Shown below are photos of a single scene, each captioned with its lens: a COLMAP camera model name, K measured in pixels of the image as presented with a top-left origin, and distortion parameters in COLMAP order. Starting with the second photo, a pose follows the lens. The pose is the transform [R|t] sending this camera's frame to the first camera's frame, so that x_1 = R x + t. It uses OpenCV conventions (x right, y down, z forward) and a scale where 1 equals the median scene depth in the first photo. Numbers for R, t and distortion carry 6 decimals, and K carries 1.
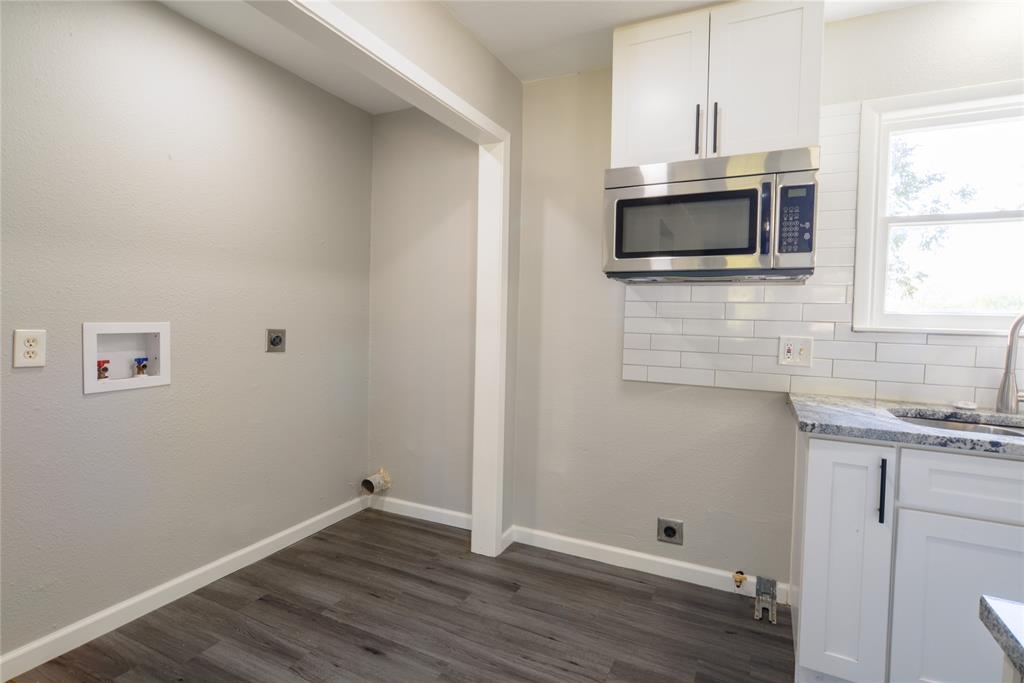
lens RADIAL K [[507.7, 0, 513.8], [0, 507.7, 336.2], [0, 0, 1]] dist [-0.004716, -0.000333]
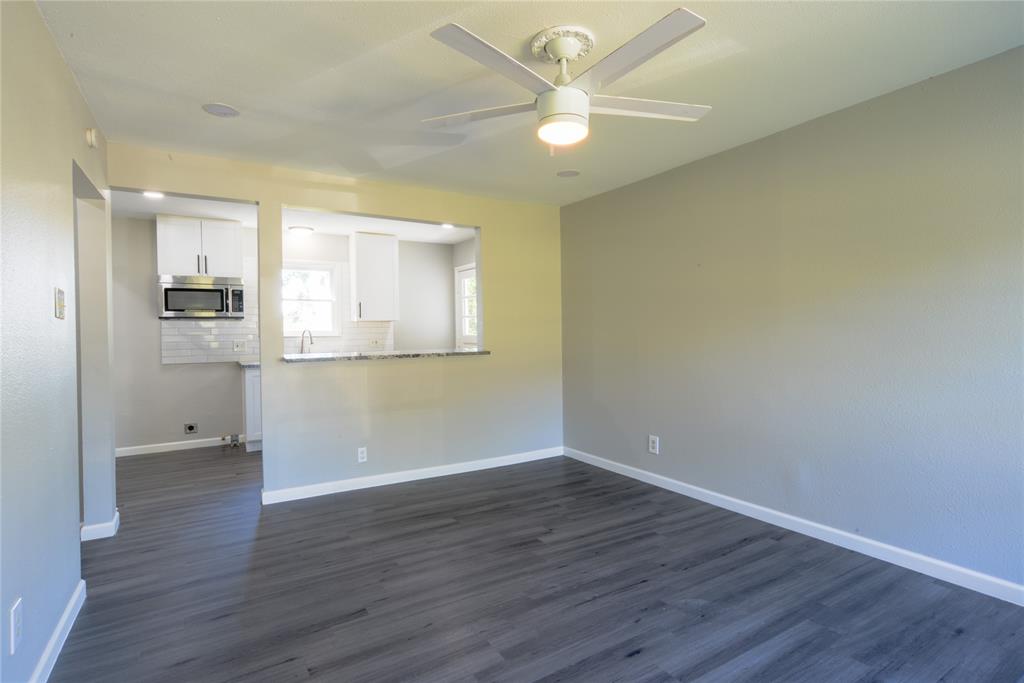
lens RADIAL K [[507.7, 0, 513.8], [0, 507.7, 336.2], [0, 0, 1]] dist [-0.004716, -0.000333]
pose [[0.542424, -0.032882, 0.839461, -1.064997], [0.061515, 0.998106, -0.000652, 0.081406], [-0.837850, 0.051993, 0.543420, -1.960060]]
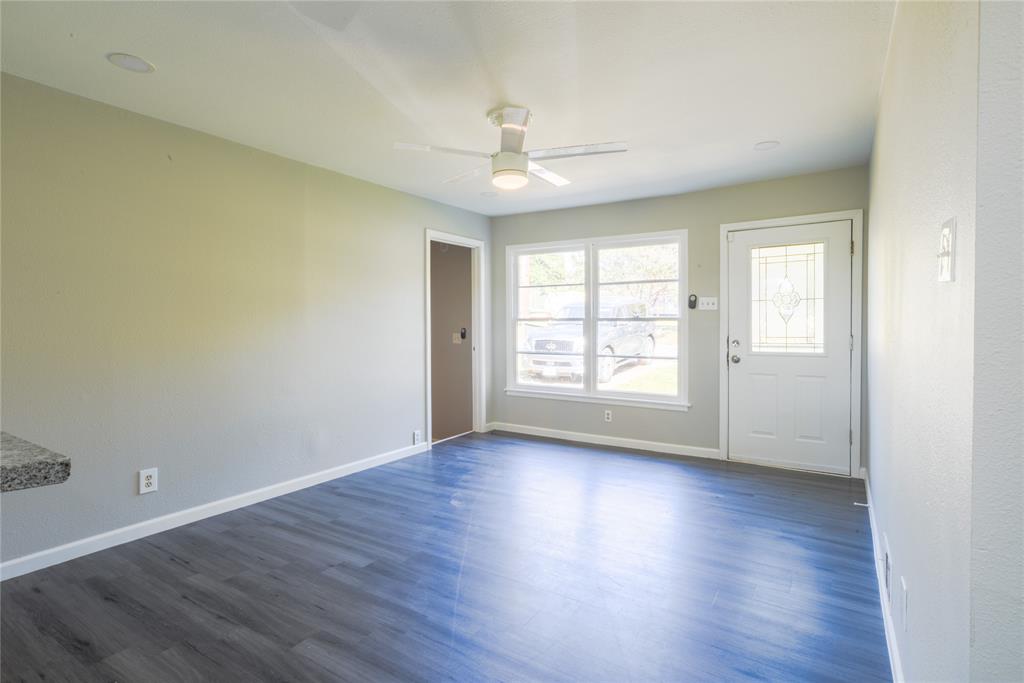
lens RADIAL K [[507.7, 0, 513.8], [0, 507.7, 336.2], [0, 0, 1]] dist [-0.004716, -0.000333]
pose [[-0.993136, -0.017955, 0.115578, 0.781104], [-0.010360, 0.997767, 0.065980, -0.079189], [-0.116505, 0.064329, -0.991105, 2.808882]]
